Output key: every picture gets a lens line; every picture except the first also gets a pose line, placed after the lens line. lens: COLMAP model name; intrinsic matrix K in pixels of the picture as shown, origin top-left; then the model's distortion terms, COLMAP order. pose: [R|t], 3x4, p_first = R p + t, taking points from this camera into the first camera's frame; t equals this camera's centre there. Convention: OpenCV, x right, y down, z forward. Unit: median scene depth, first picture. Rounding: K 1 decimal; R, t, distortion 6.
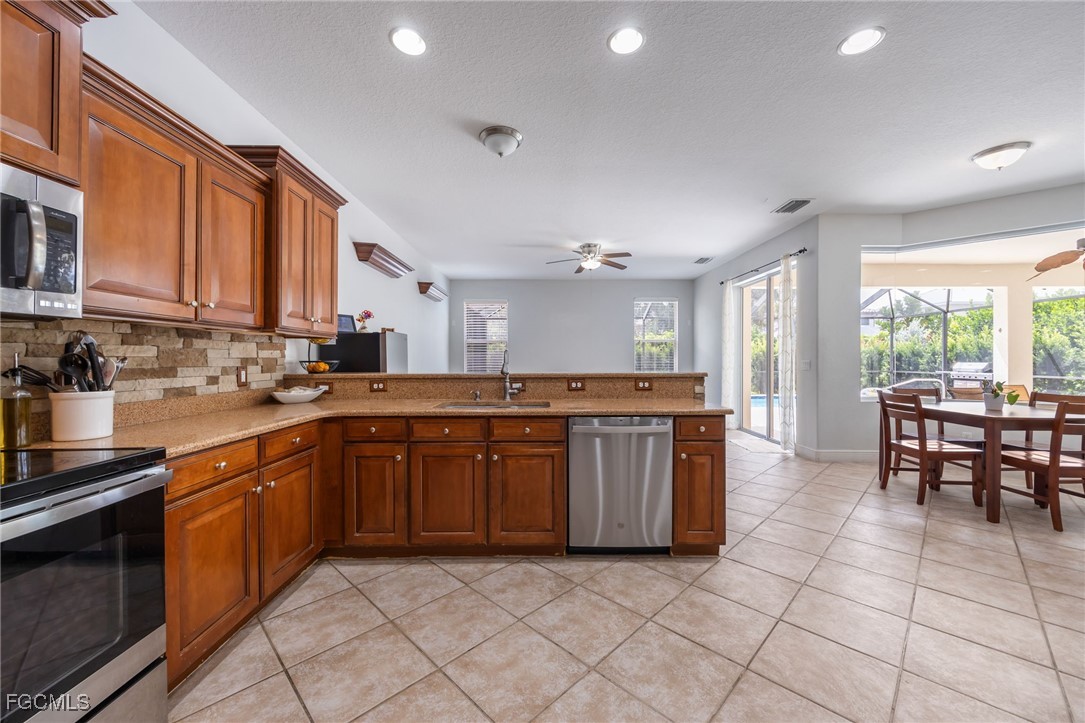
lens RADIAL K [[419.3, 0, 537.6], [0, 419.3, 358.3], [0, 0, 1]] dist [0.002026, -0.000032]
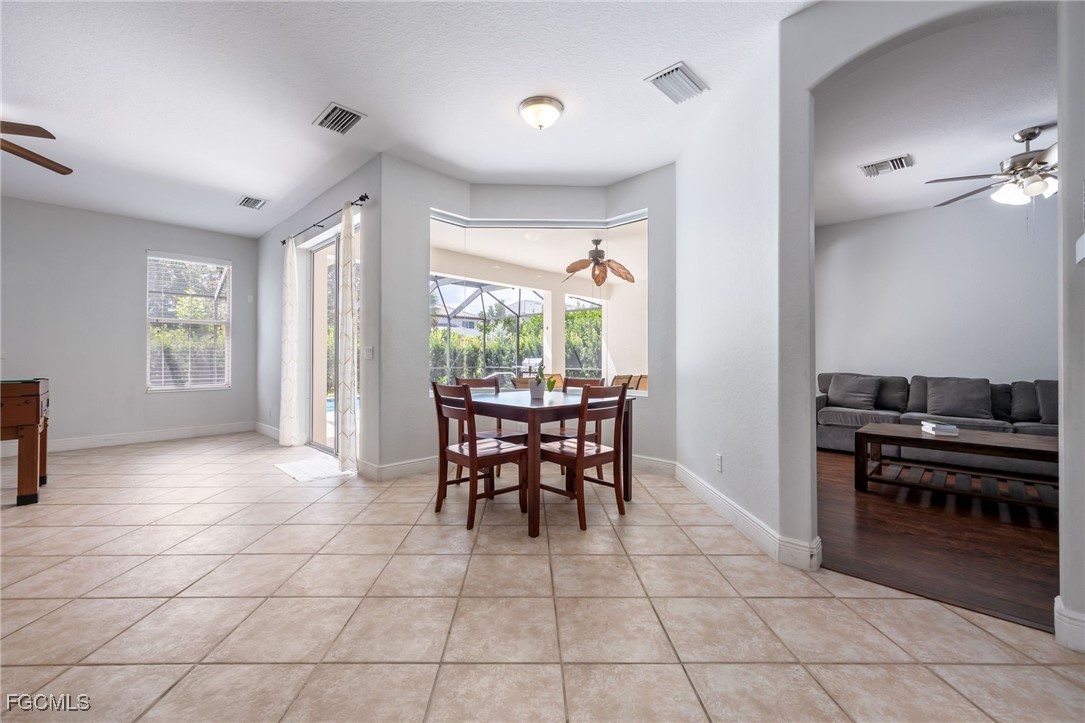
lens RADIAL K [[419.3, 0, 537.6], [0, 419.3, 358.3], [0, 0, 1]] dist [0.002026, -0.000032]
pose [[0.696512, 0.003339, 0.717537, 0.448860], [-0.000093, 0.999990, -0.004563, 0.041423], [-0.717545, 0.003112, 0.696505, 0.379805]]
